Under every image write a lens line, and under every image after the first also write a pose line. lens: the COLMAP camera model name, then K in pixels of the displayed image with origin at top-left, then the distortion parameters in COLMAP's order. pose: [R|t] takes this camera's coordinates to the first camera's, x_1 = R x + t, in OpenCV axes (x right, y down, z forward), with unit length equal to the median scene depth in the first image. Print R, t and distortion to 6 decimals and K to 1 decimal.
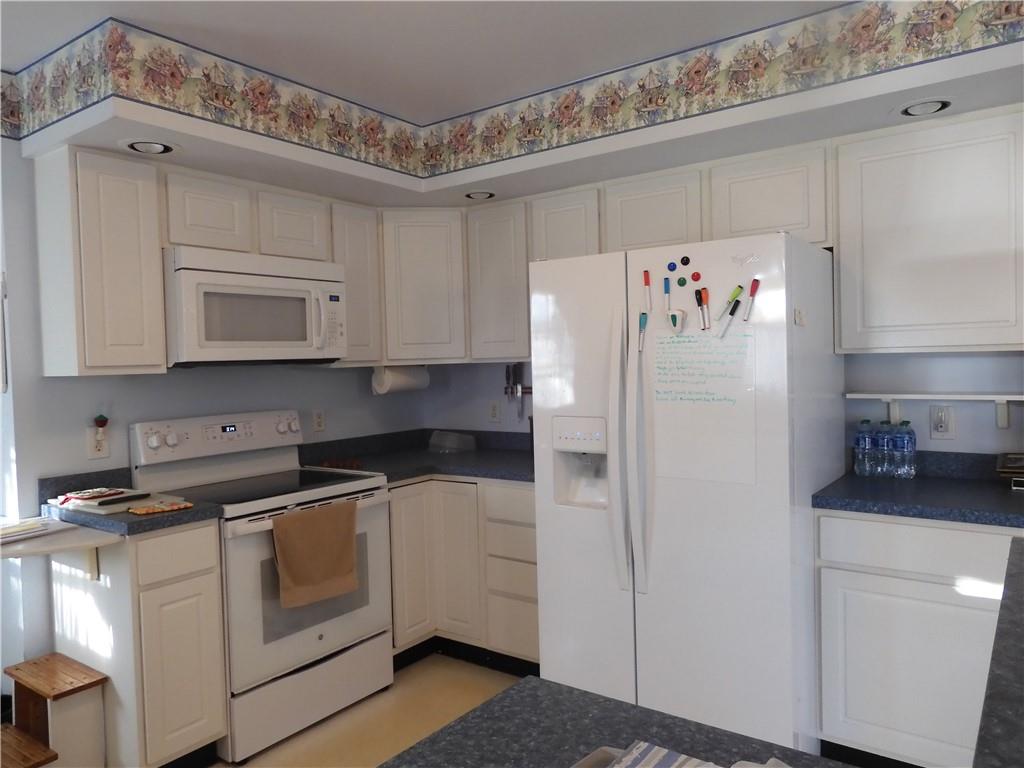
lens RADIAL K [[732.5, 0, 514.5], [0, 732.5, 383.1], [0, 0, 1]] dist [-0.003835, 0.001524]
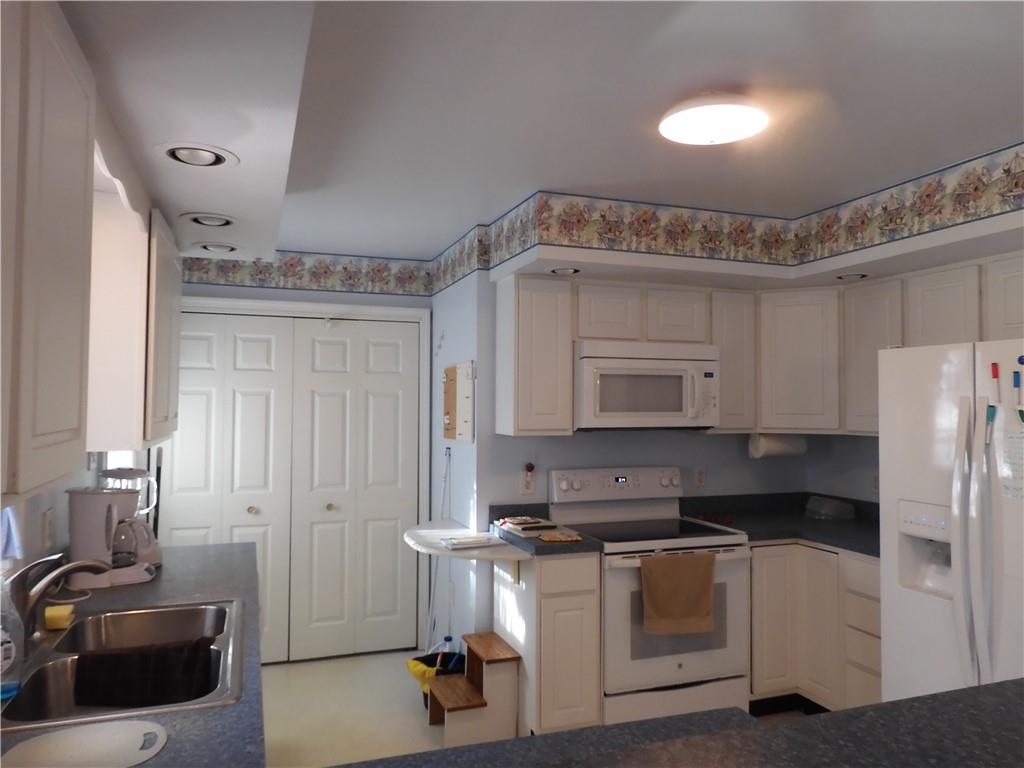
lens RADIAL K [[732.5, 0, 509.2], [0, 732.5, 383.5], [0, 0, 1]] dist [-0.003835, 0.001524]
pose [[0.826538, 0.016826, -0.562630, 0.173522], [-0.045541, 0.998275, -0.037048, -0.053331], [0.561036, 0.056245, 0.825879, -0.161131]]
